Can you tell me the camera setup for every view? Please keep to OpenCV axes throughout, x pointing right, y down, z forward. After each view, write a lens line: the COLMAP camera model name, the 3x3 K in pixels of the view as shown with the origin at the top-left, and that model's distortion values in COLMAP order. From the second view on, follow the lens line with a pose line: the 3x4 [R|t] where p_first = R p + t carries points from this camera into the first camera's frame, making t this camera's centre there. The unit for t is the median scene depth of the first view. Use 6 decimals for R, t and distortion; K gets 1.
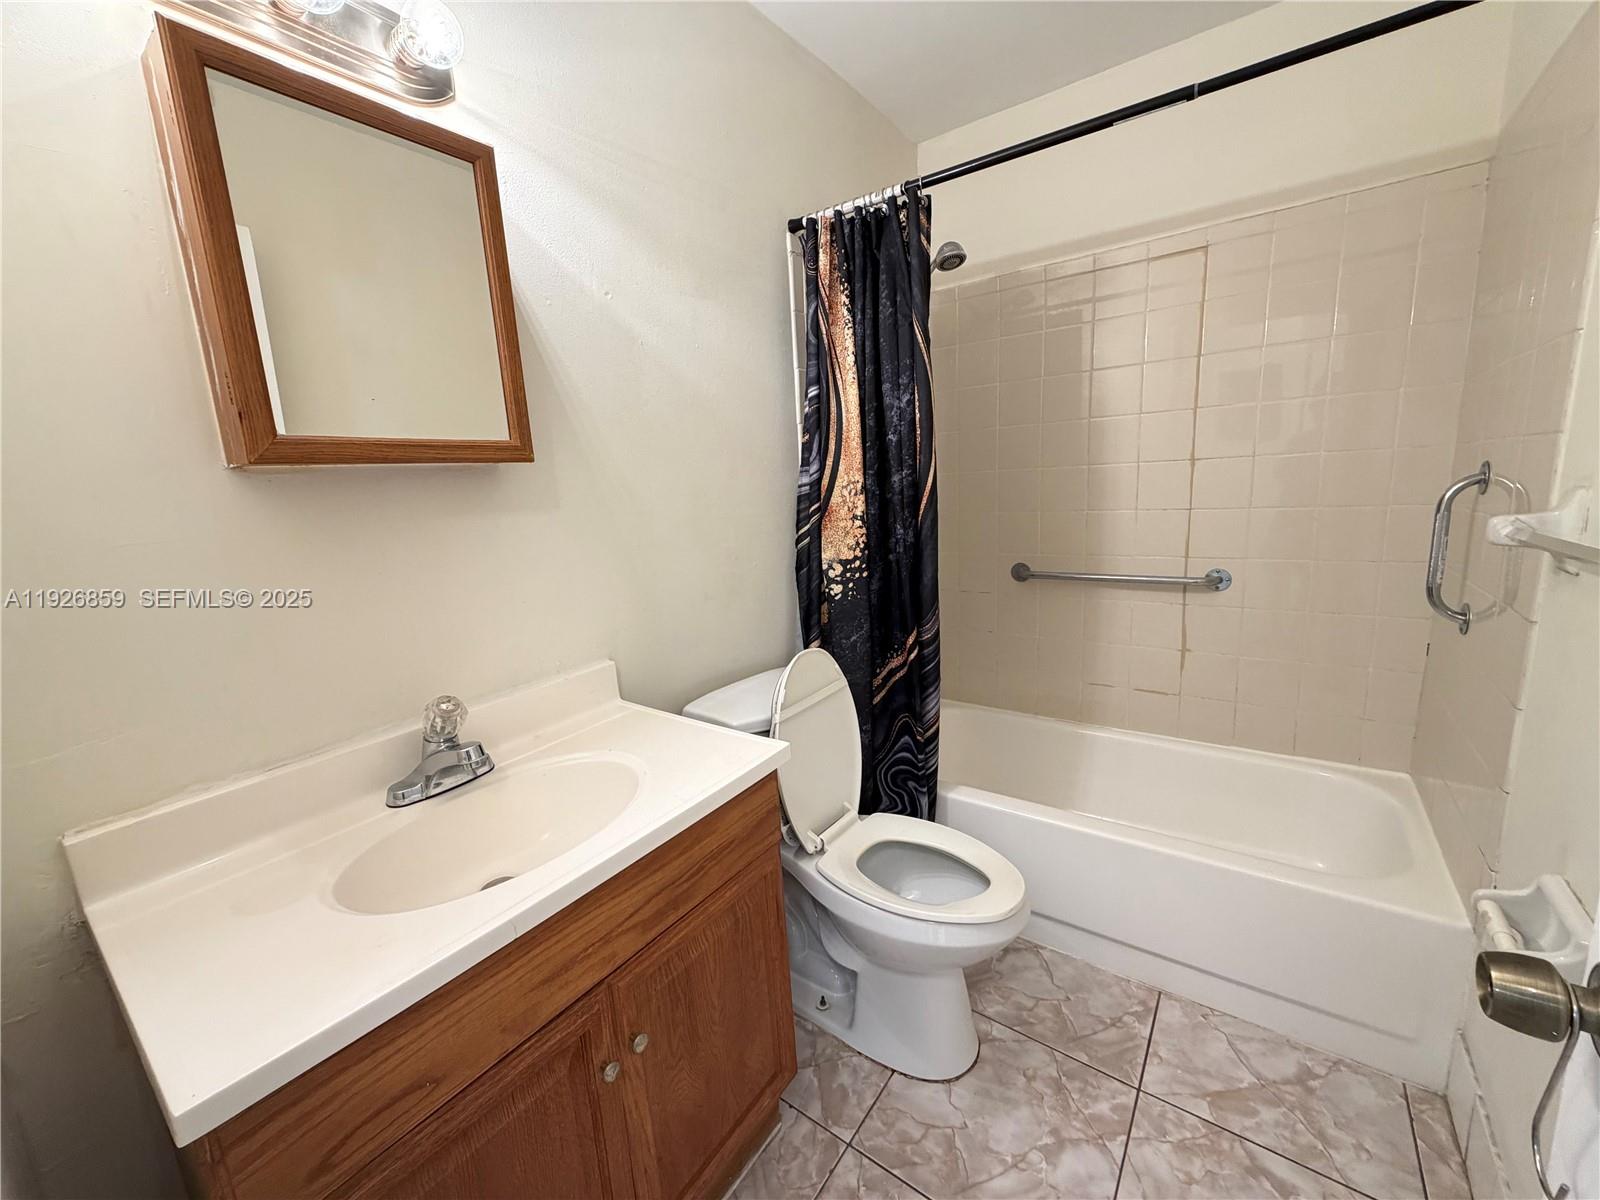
lens RADIAL K [[633.4, 0, 798.9], [0, 633.4, 597.9], [0, 0, 1]] dist [-0.000347, -0.000790]
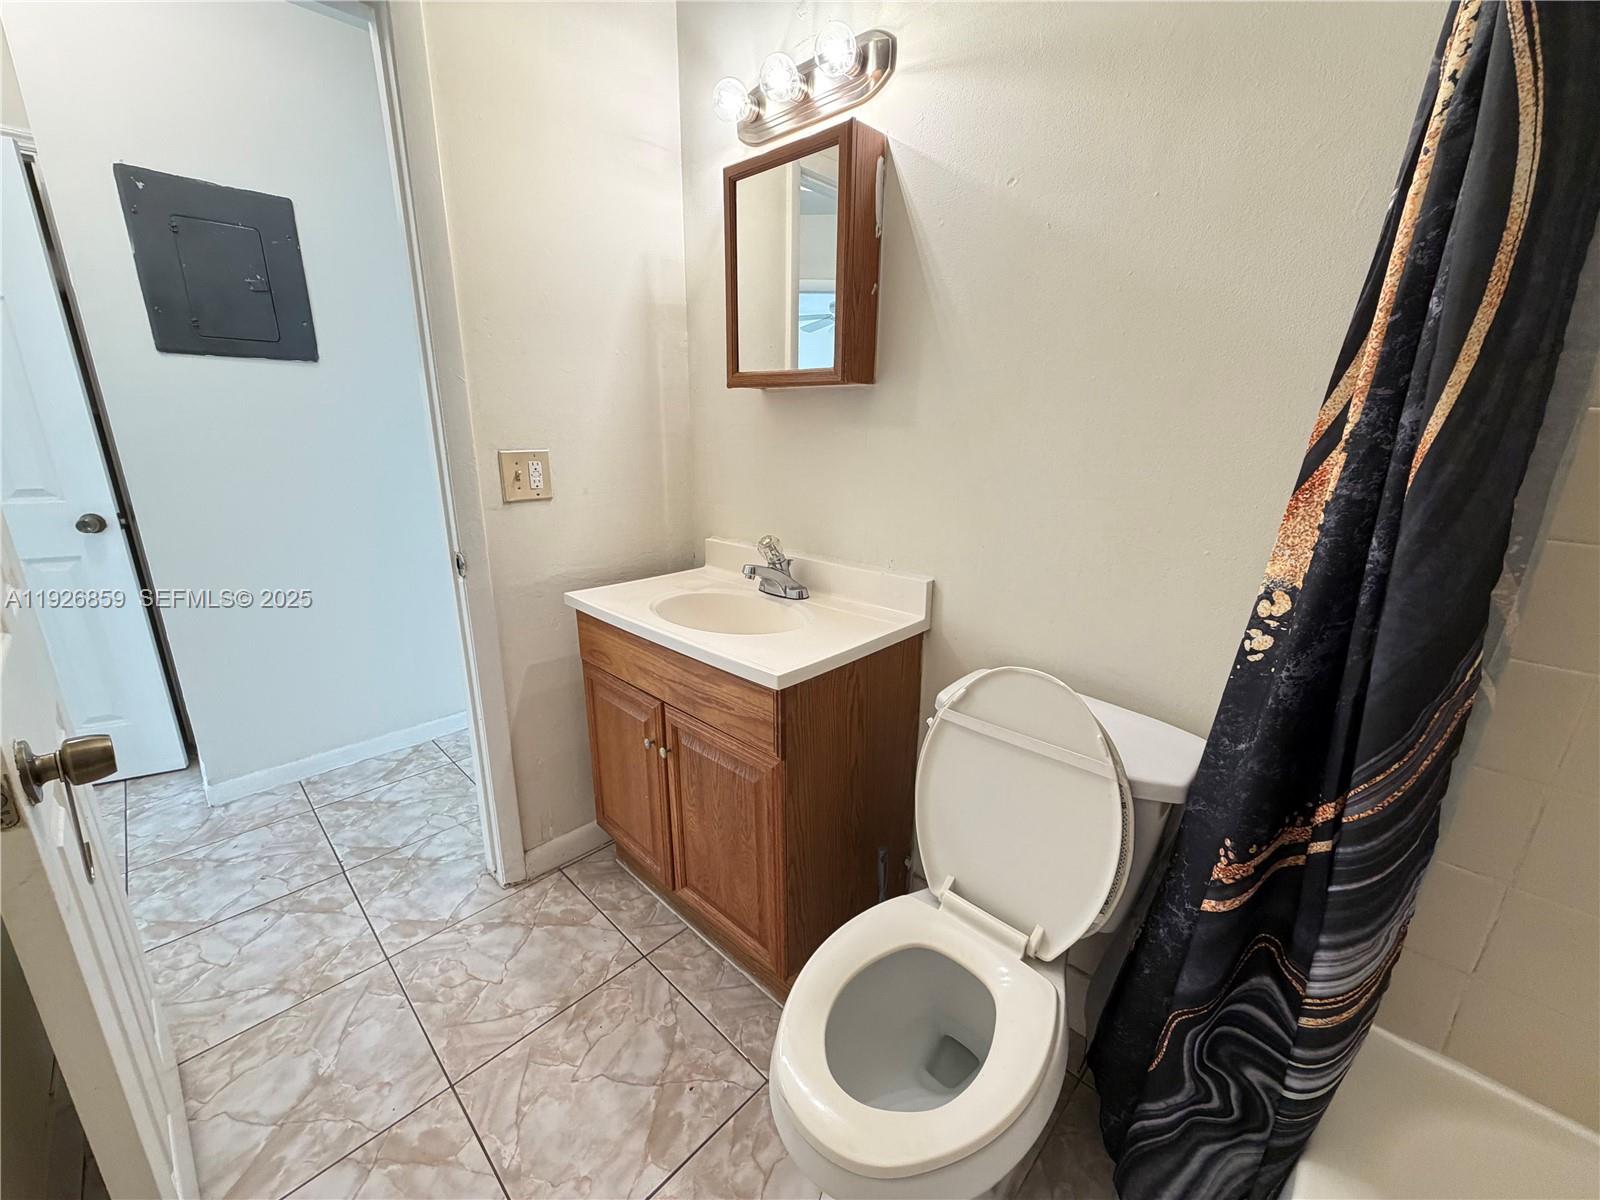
lens RADIAL K [[633.4, 0, 793.6], [0, 633.4, 598.4], [0, 0, 1]] dist [-0.000347, -0.000790]
pose [[-0.136106, 0.318939, -0.937952, 0.559926], [-0.185217, 0.921877, 0.340350, -0.144709], [0.973227, 0.220048, -0.066400, 0.675502]]
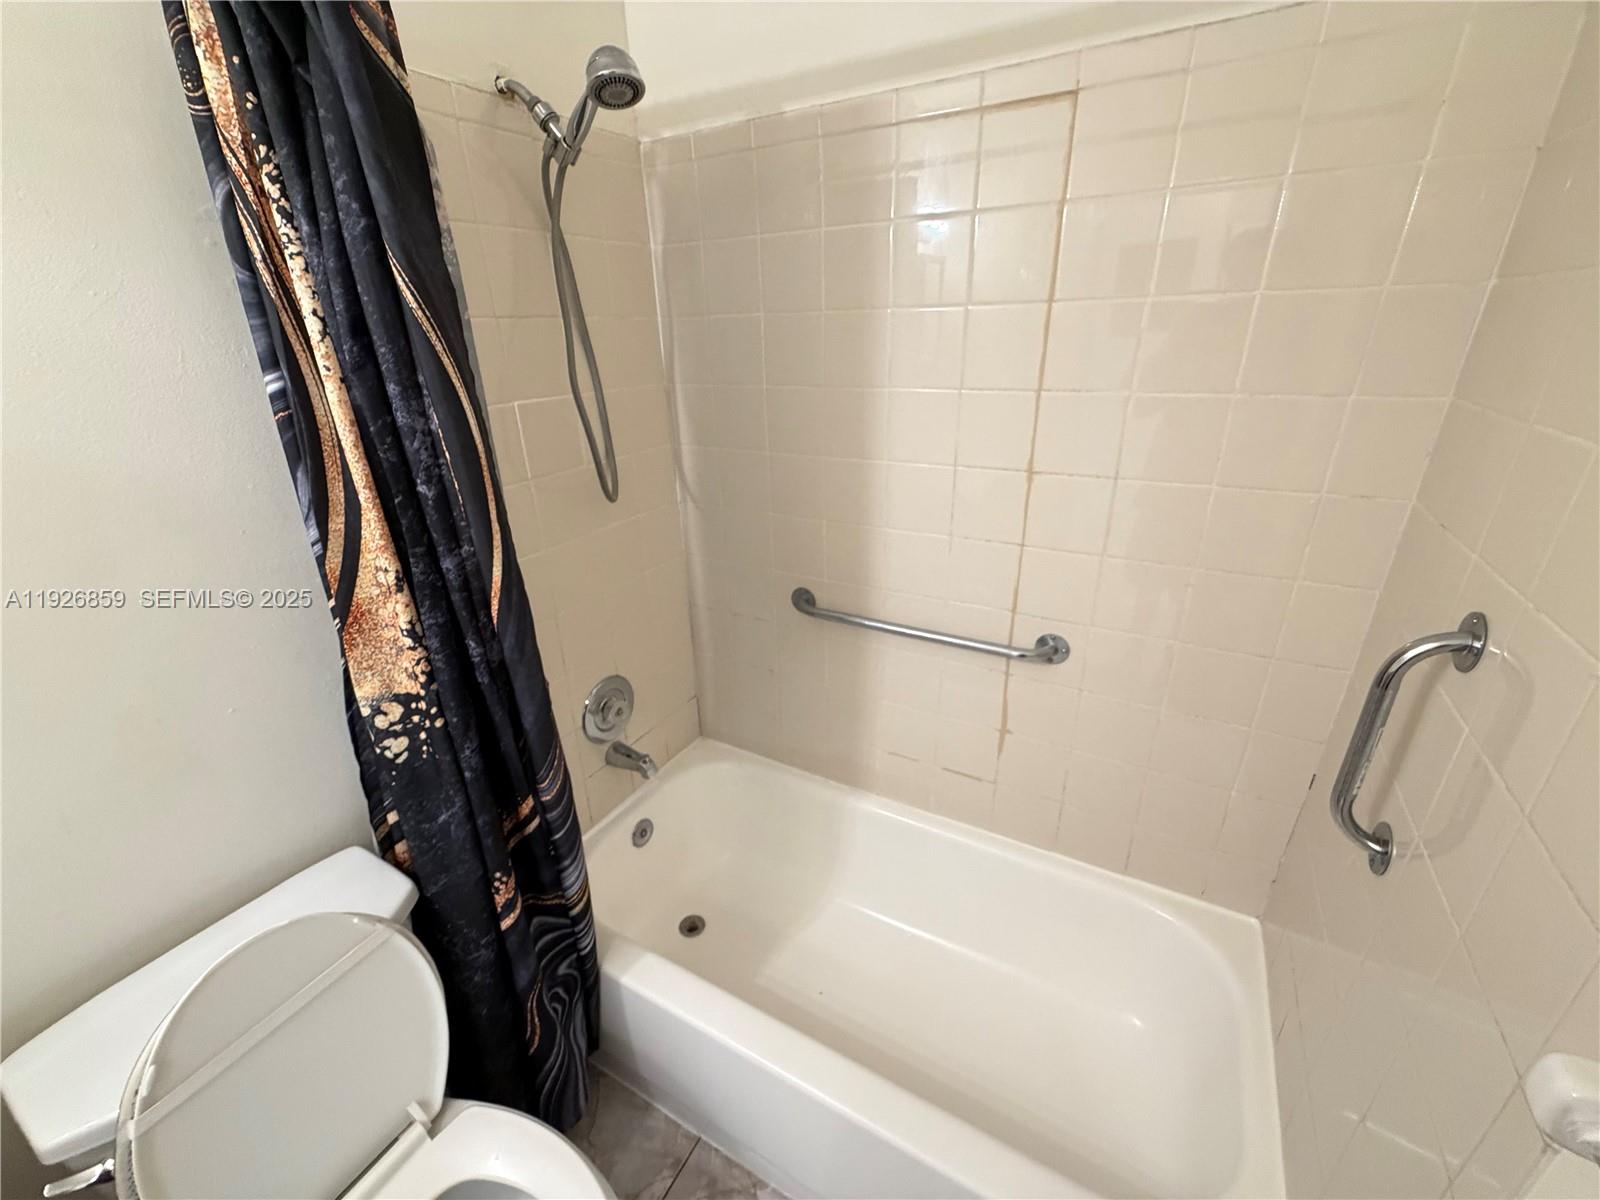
lens RADIAL K [[633.4, 0, 799.8], [0, 633.4, 603.2], [0, 0, 1]] dist [-0.000347, -0.000790]
pose [[0.993009, -0.027002, 0.114905, 0.359485], [0.001134, 0.975619, 0.219467, -0.263548], [-0.118029, -0.217802, 0.968830, 0.434436]]
